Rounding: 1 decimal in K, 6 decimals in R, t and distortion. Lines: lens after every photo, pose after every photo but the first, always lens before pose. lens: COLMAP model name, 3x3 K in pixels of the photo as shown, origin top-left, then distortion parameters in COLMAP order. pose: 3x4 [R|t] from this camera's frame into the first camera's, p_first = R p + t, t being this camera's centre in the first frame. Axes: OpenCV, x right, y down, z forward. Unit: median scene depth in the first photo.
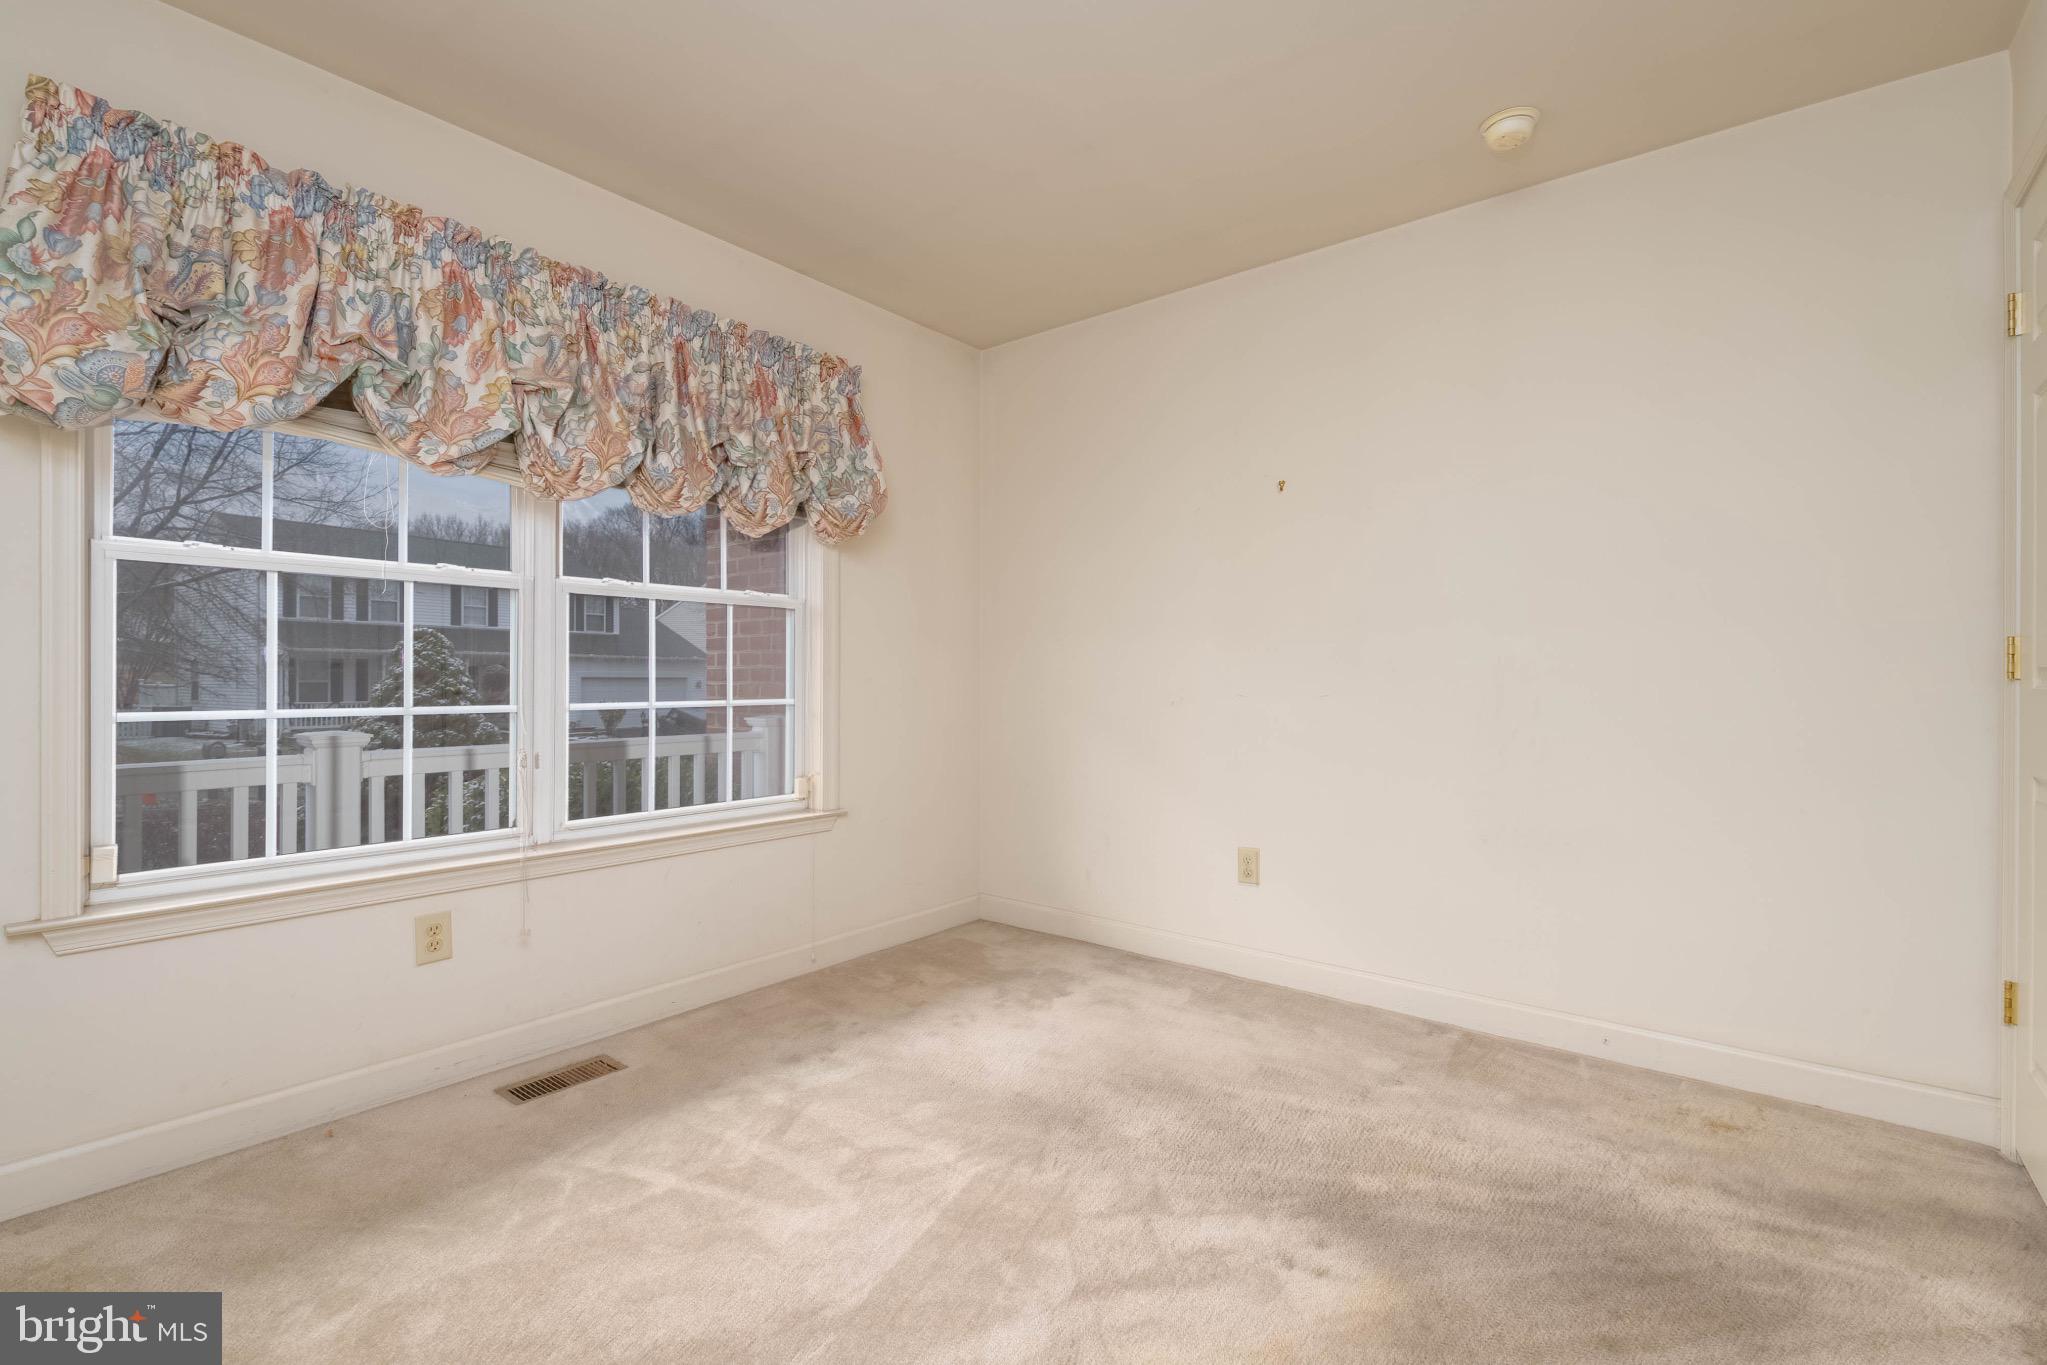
lens RADIAL K [[905.4, 0, 1023.5], [0, 905.4, 682.5], [0, 0, 1]] dist [-0.001075, -0.000441]
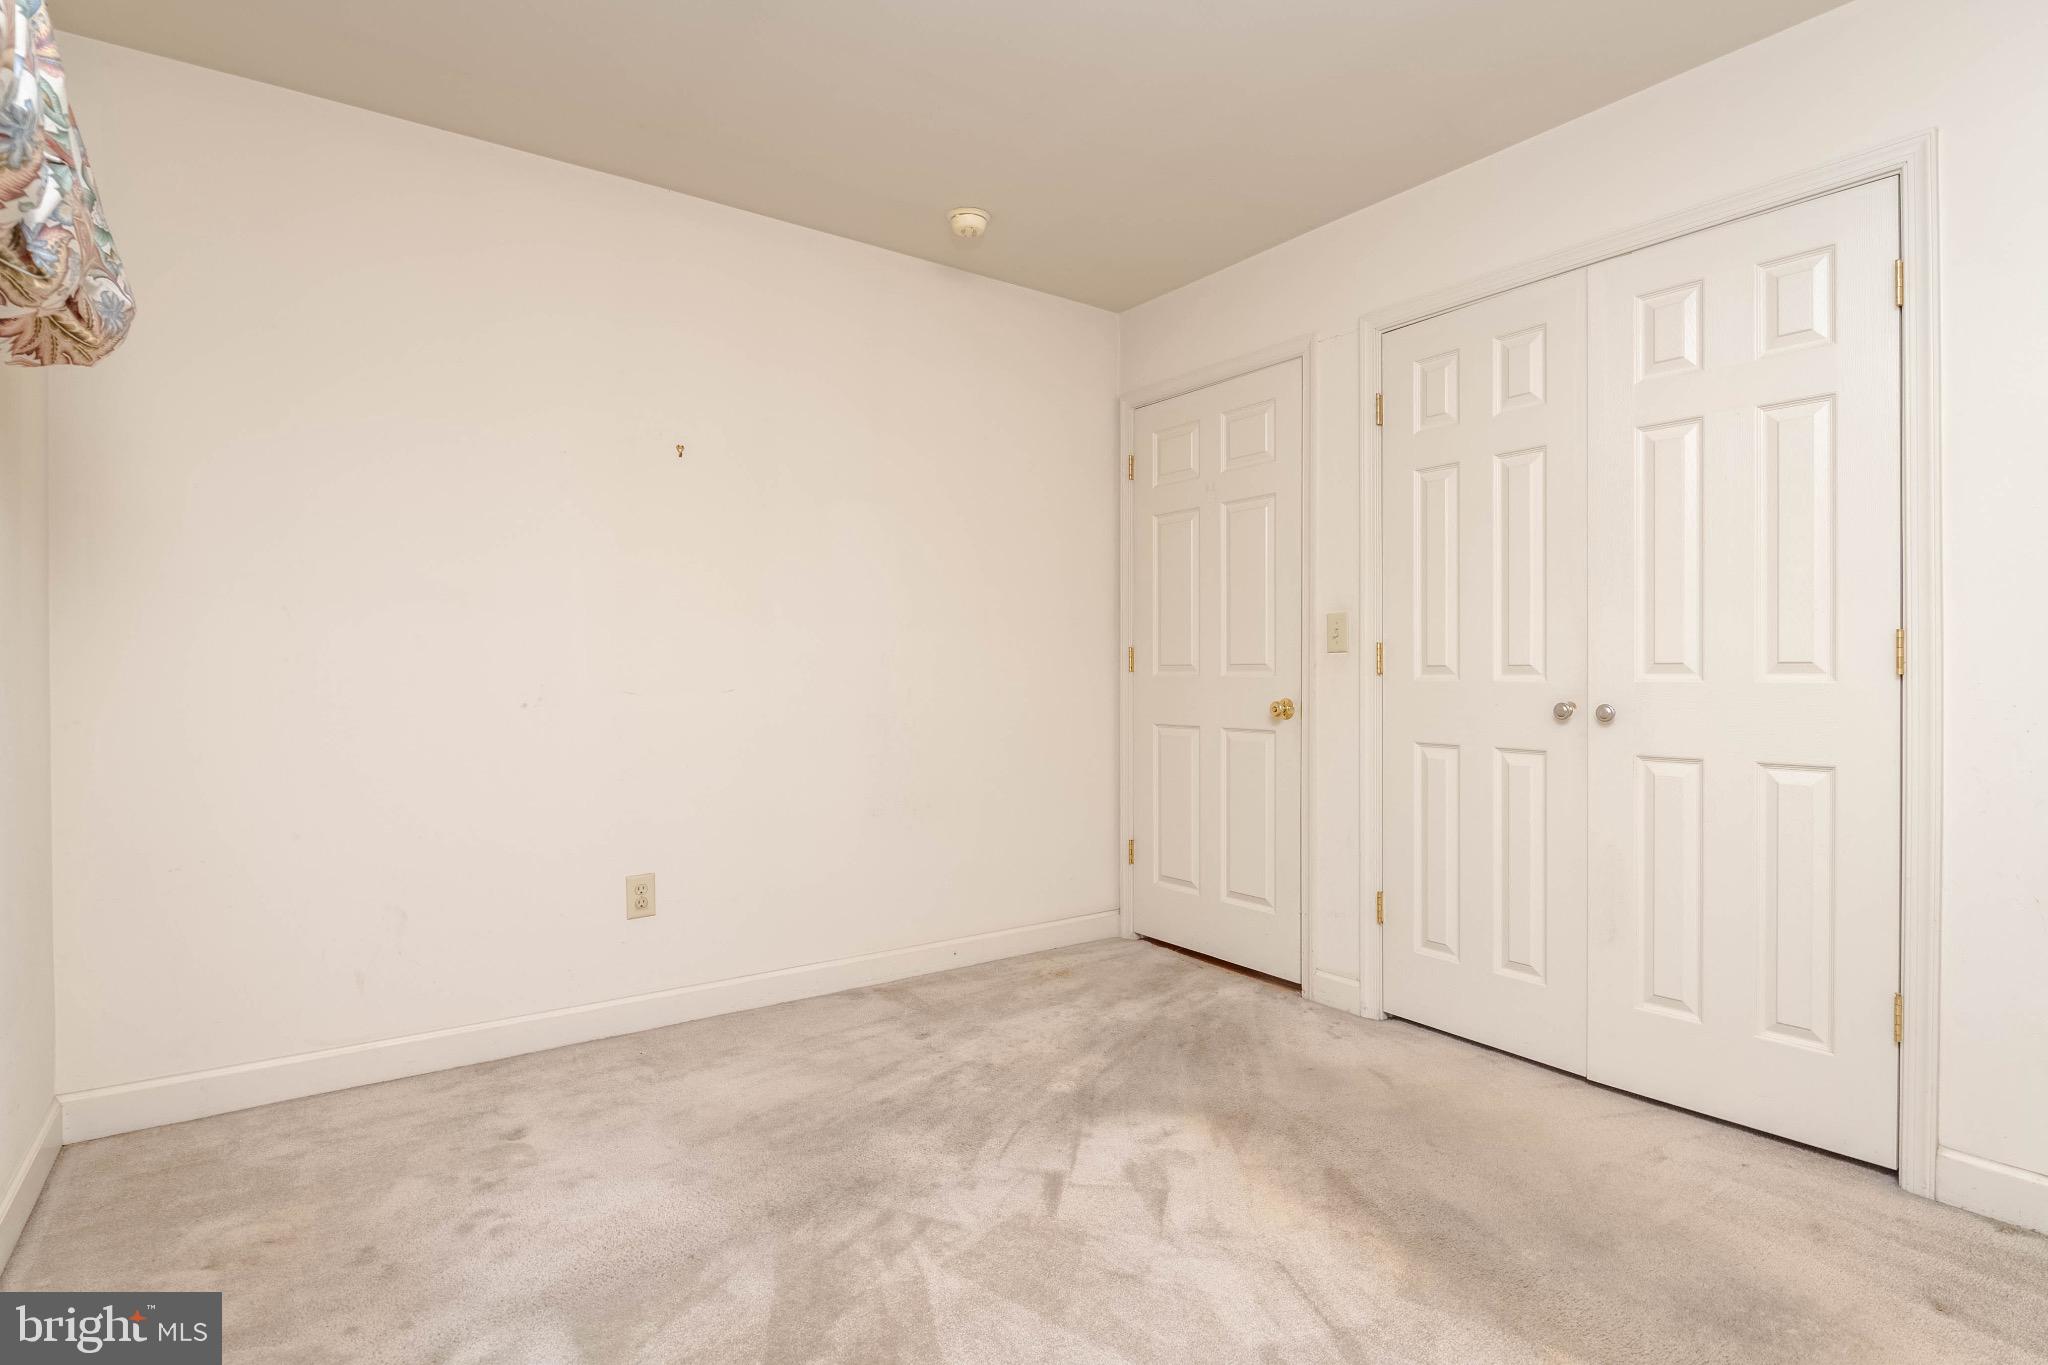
lens RADIAL K [[1035.0, 0, 1024.0], [0, 1035.0, 682.5], [0, 0, 1]] dist [0.001115, 0.000117]
pose [[0.263621, -0.014526, 0.964517, -0.914339], [0.003398, 0.999894, 0.014130, -0.011072], [-0.964620, -0.000448, 0.263642, 0.640840]]
